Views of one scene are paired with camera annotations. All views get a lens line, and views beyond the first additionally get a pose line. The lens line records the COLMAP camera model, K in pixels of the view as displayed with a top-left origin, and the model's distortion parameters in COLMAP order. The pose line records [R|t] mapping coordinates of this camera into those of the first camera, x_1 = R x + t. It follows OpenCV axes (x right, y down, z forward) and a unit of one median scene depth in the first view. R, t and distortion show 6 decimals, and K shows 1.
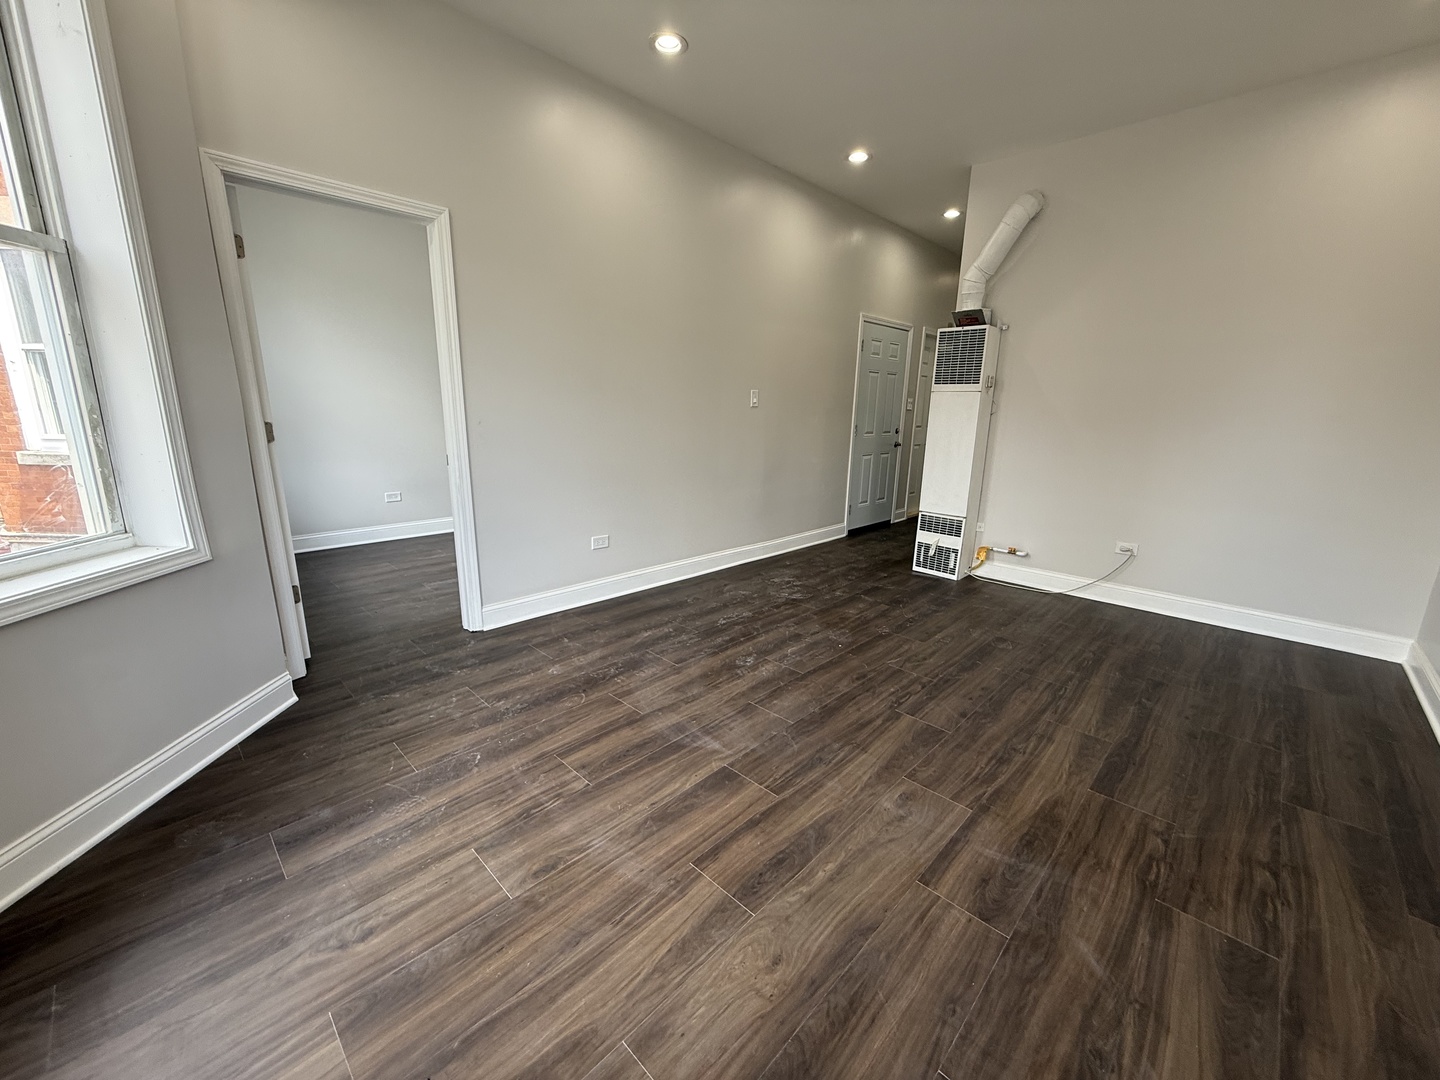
lens RADIAL K [[571.0, 0, 715.1], [0, 571.0, 539.5], [0, 0, 1]] dist [0.000305, -0.000176]
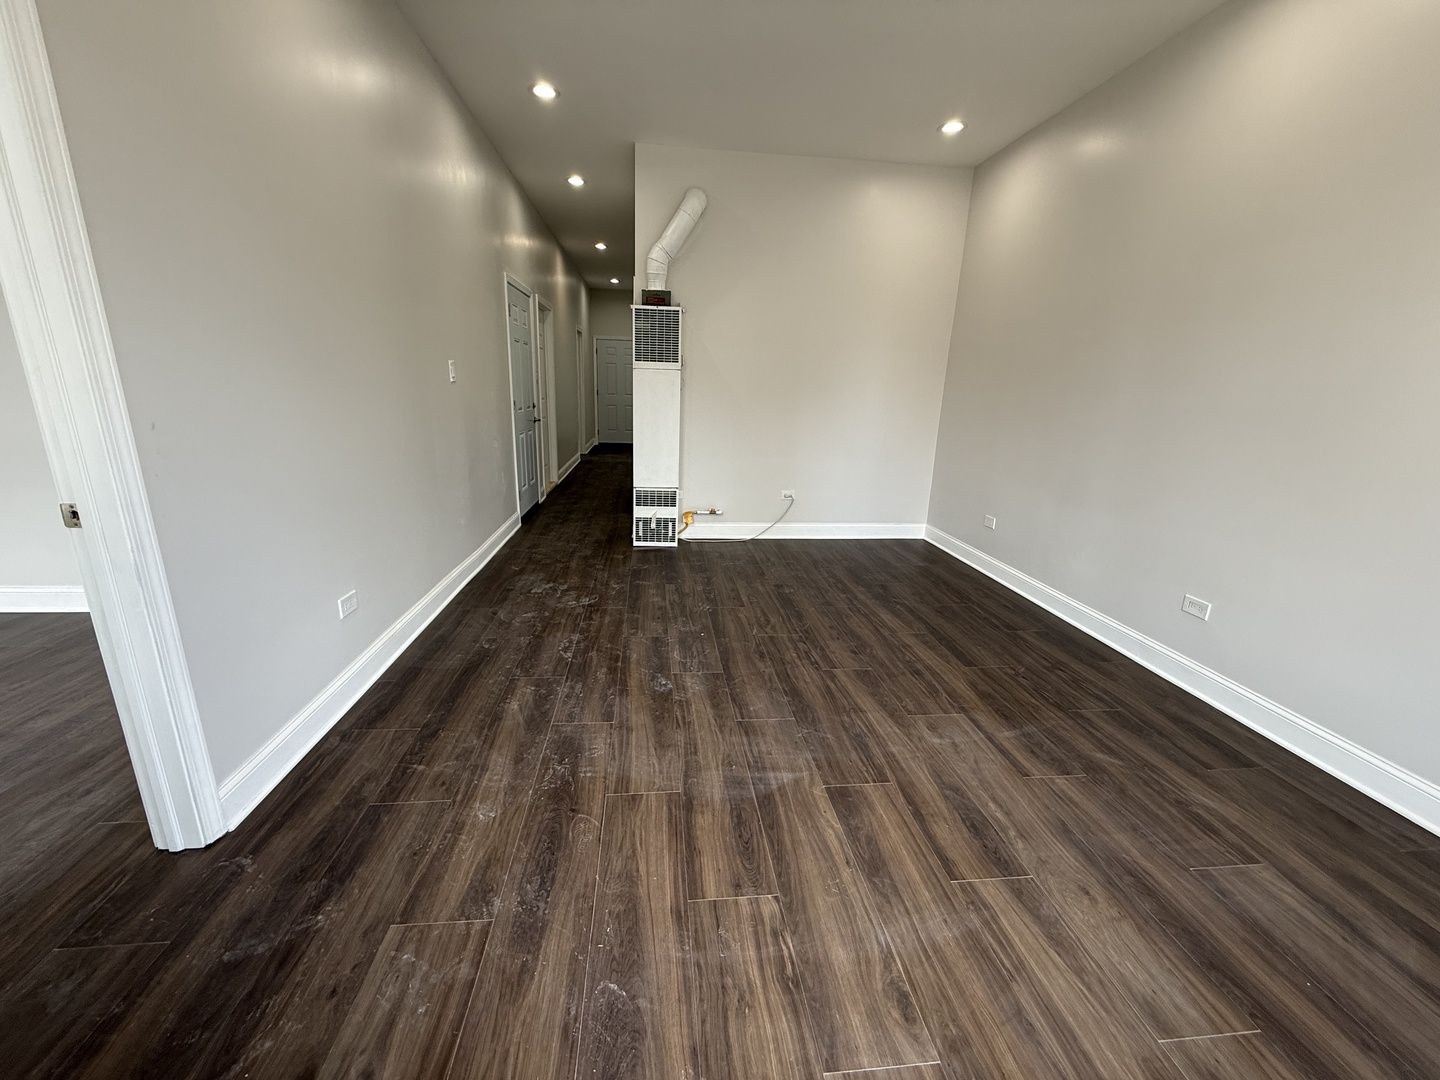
lens RADIAL K [[571.0, 0, 715.1], [0, 571.0, 539.5], [0, 0, 1]] dist [0.000305, -0.000176]
pose [[0.636593, -0.198808, 0.745134, -0.529947], [0.155149, 0.979461, 0.128780, -0.110389], [-0.755432, 0.033626, 0.654363, 0.380169]]
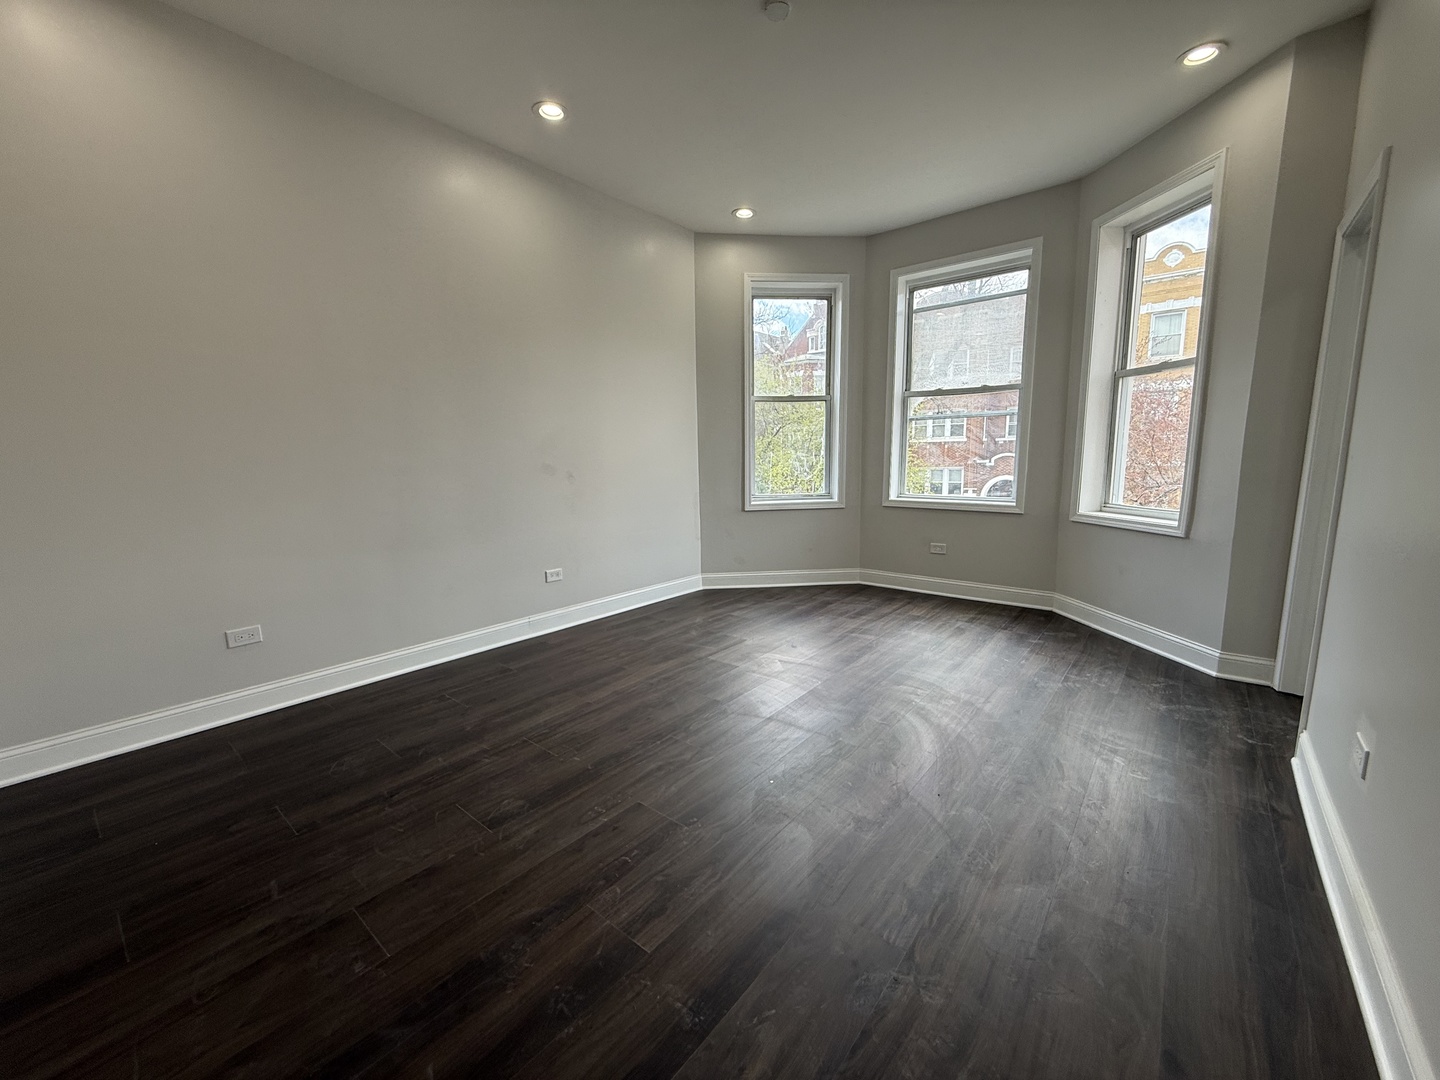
lens RADIAL K [[571.0, 0, 715.1], [0, 571.0, 539.5], [0, 0, 1]] dist [0.000305, -0.000176]
pose [[-0.997081, 0.006093, -0.076111, 0.378167], [-0.022470, 0.929257, 0.368751, -0.368079], [0.072973, 0.369385, -0.926407, 1.713596]]
